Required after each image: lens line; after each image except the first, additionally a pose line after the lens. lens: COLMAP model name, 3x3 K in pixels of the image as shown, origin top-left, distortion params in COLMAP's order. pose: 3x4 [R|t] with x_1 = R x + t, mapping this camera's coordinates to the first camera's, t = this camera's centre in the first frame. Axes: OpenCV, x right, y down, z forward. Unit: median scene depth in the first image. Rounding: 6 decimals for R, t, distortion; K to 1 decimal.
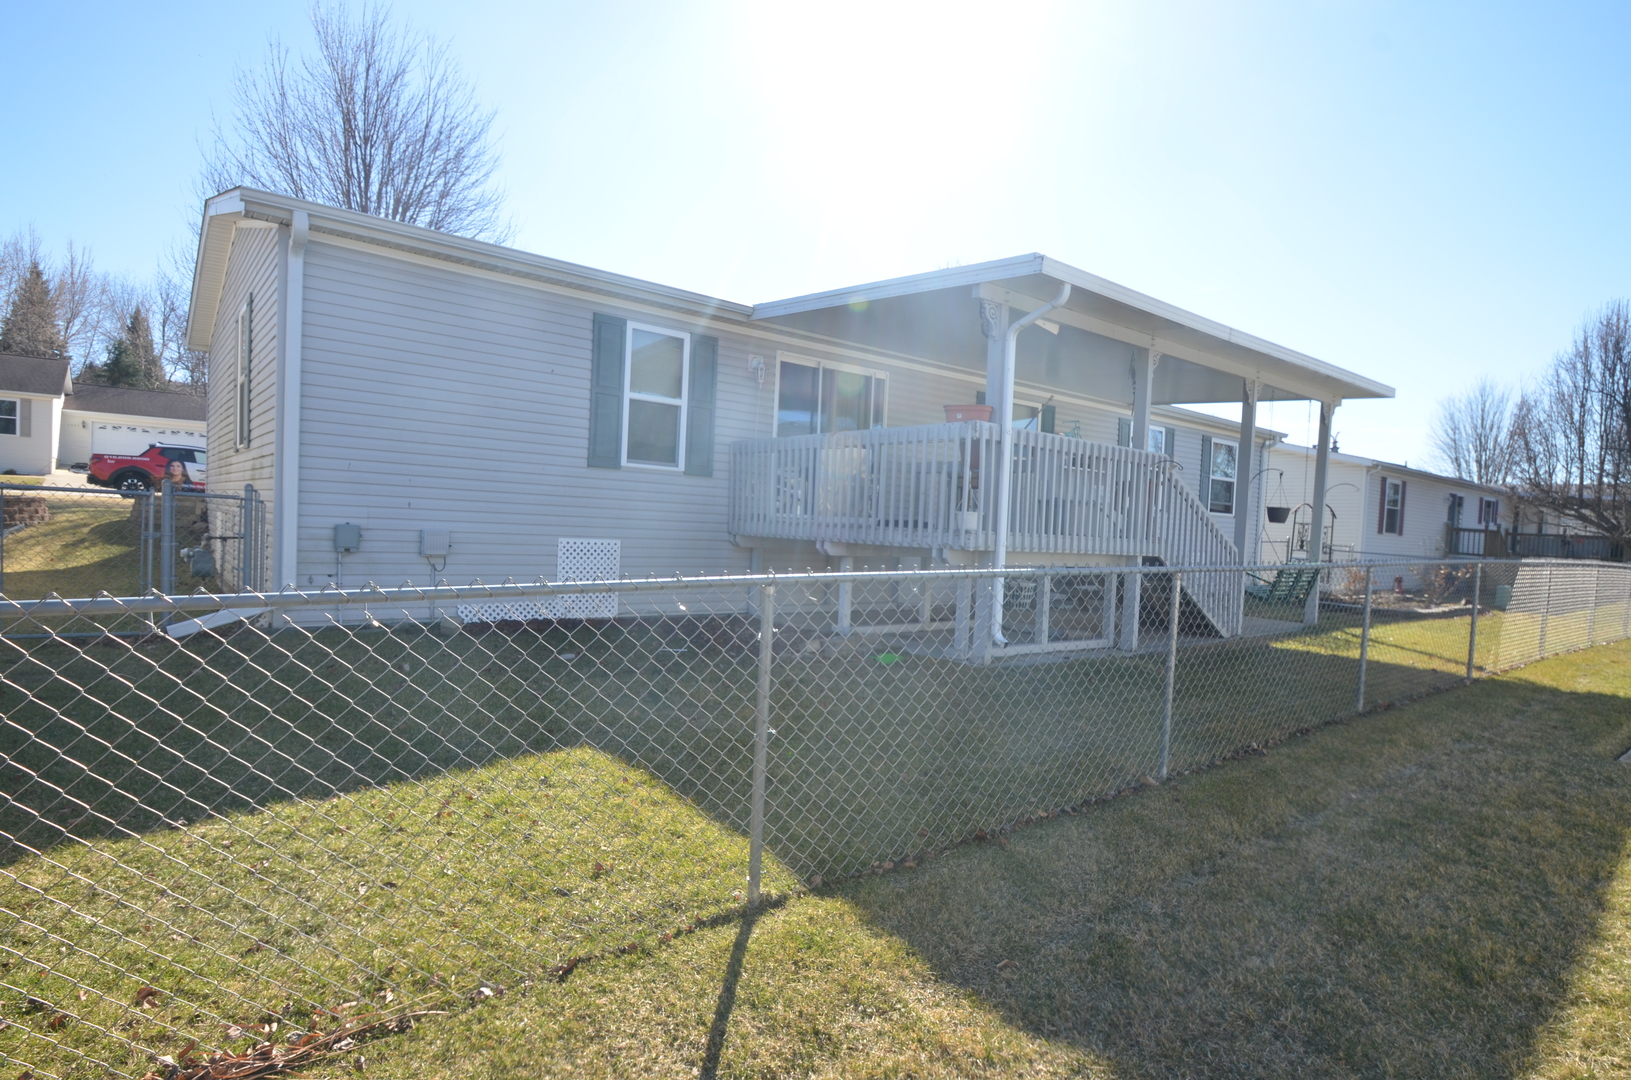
lens RADIAL K [[870.5, 0, 815.5], [0, 870.5, 540.0], [0, 0, 1]] dist [-0.025841, 0.000018]
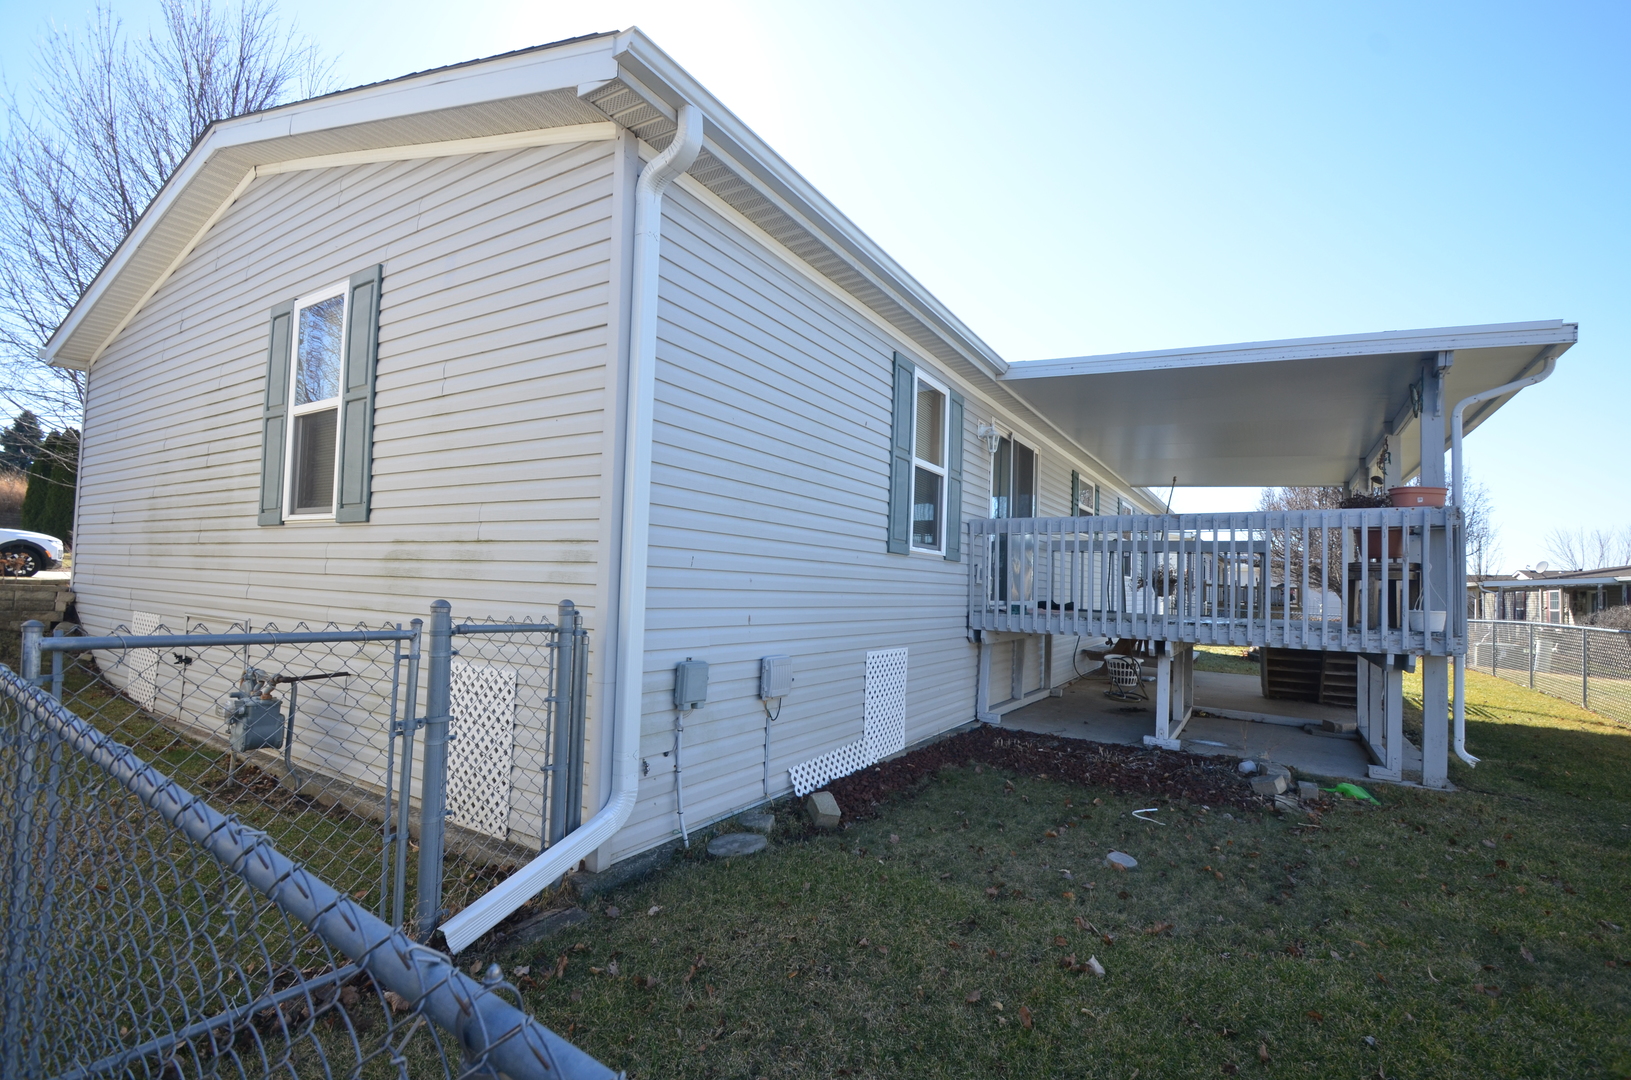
lens RADIAL K [[720.5, 0, 819.5], [0, 720.5, 561.2], [0, 0, 1]] dist [-0.021228, 0.000309]
pose [[0.942677, -0.006133, 0.333652, -0.526676], [0.020083, 0.999062, -0.038376, -0.054872], [-0.333103, 0.042876, 0.941915, 0.434893]]
